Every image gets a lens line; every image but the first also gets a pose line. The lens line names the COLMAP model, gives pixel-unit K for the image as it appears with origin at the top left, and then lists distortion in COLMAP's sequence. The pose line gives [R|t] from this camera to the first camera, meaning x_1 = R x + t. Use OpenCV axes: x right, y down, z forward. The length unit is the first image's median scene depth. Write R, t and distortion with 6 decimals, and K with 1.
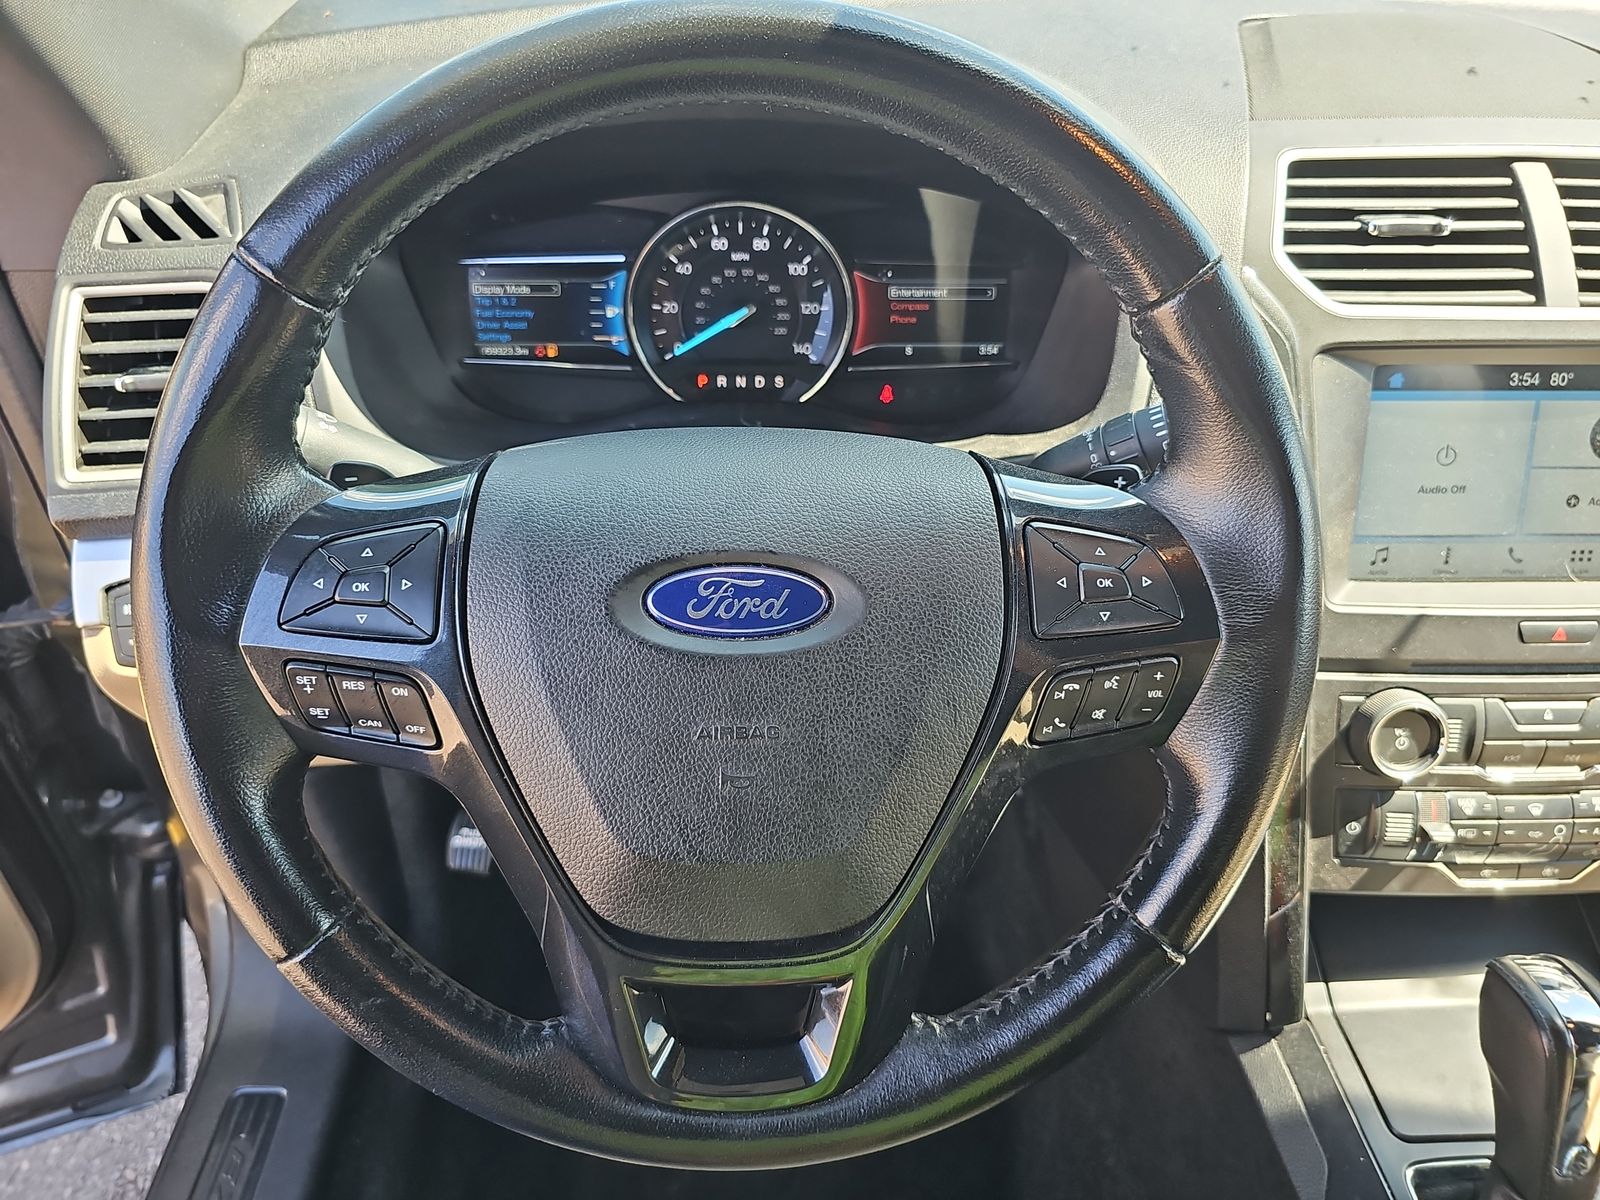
lens RADIAL K [[1135.6, 0, 797.9], [0, 1135.6, 600.0], [0, 0, 1]] dist [0.002807, -0.000166]
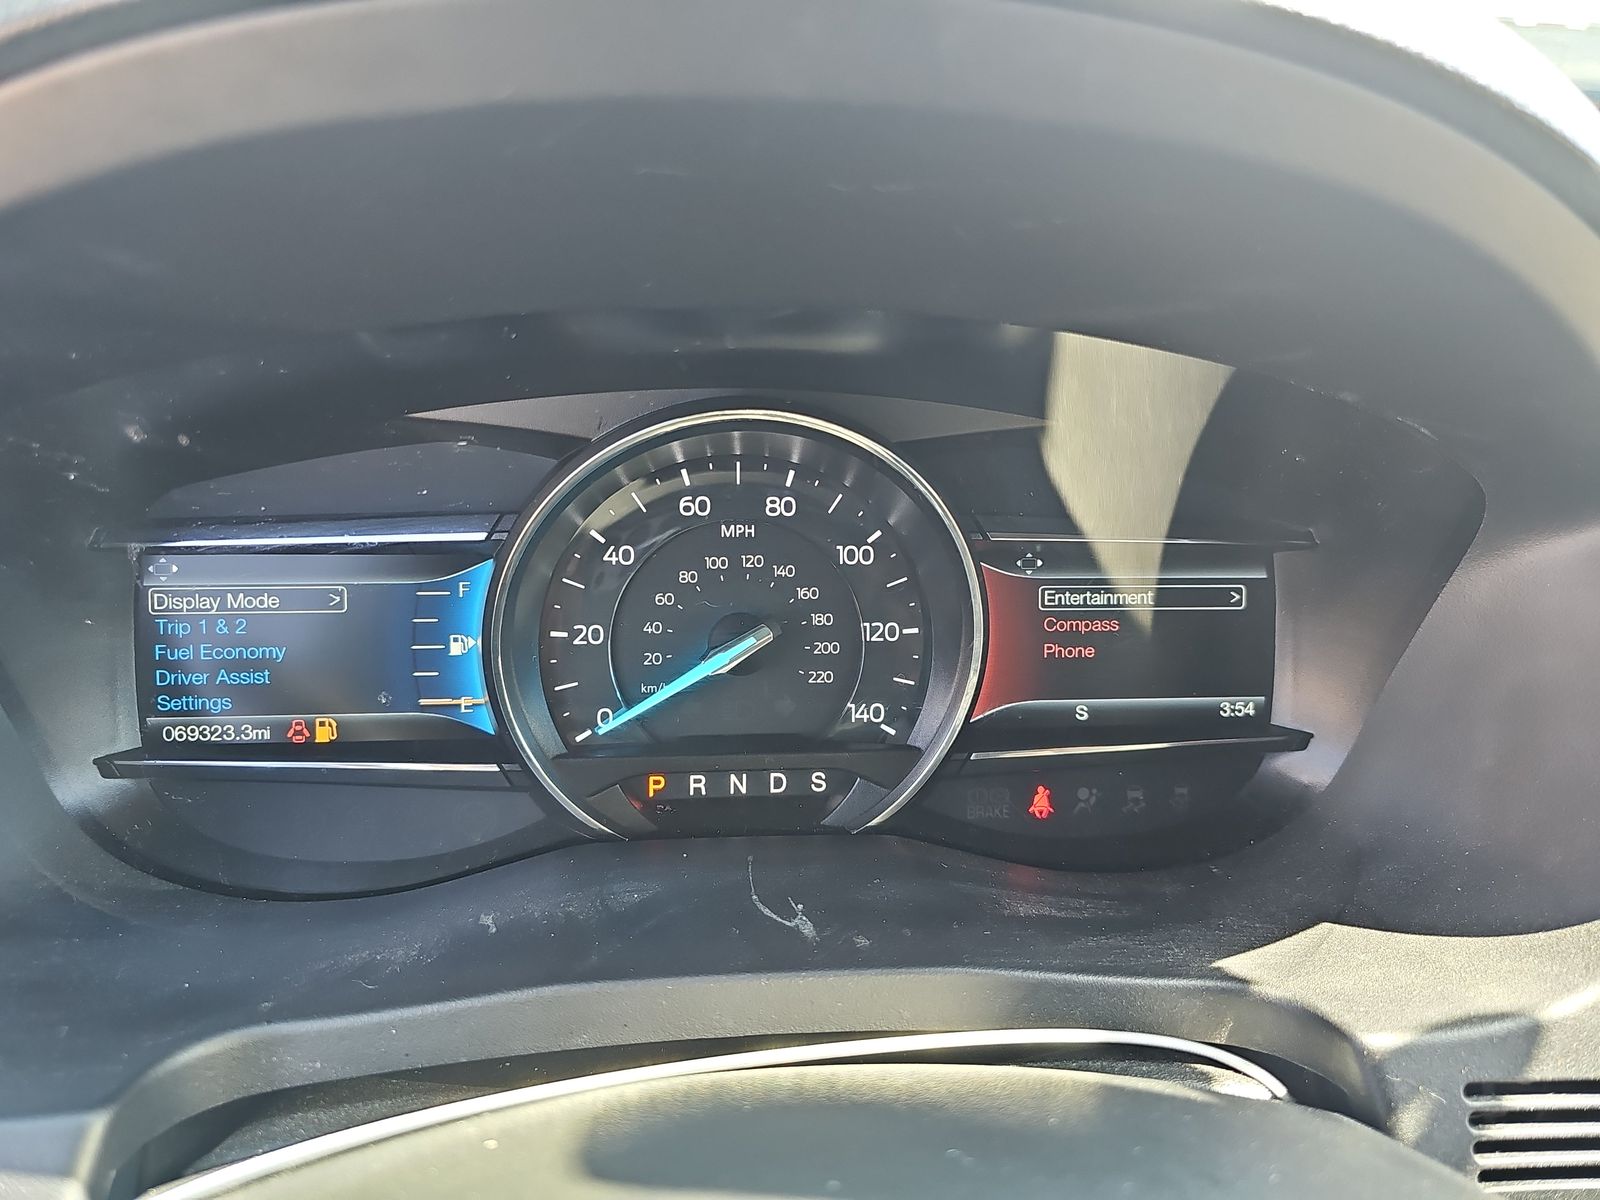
lens RADIAL K [[1135.6, 0, 800.4], [0, 1135.6, 600.7], [0, 0, 1]] dist [0.002807, -0.000166]
pose [[0.999450, -0.012014, 0.030920, -0.039283], [0.019715, 0.964755, -0.262408, -0.145750], [-0.026678, 0.262874, 0.964461, 0.539843]]
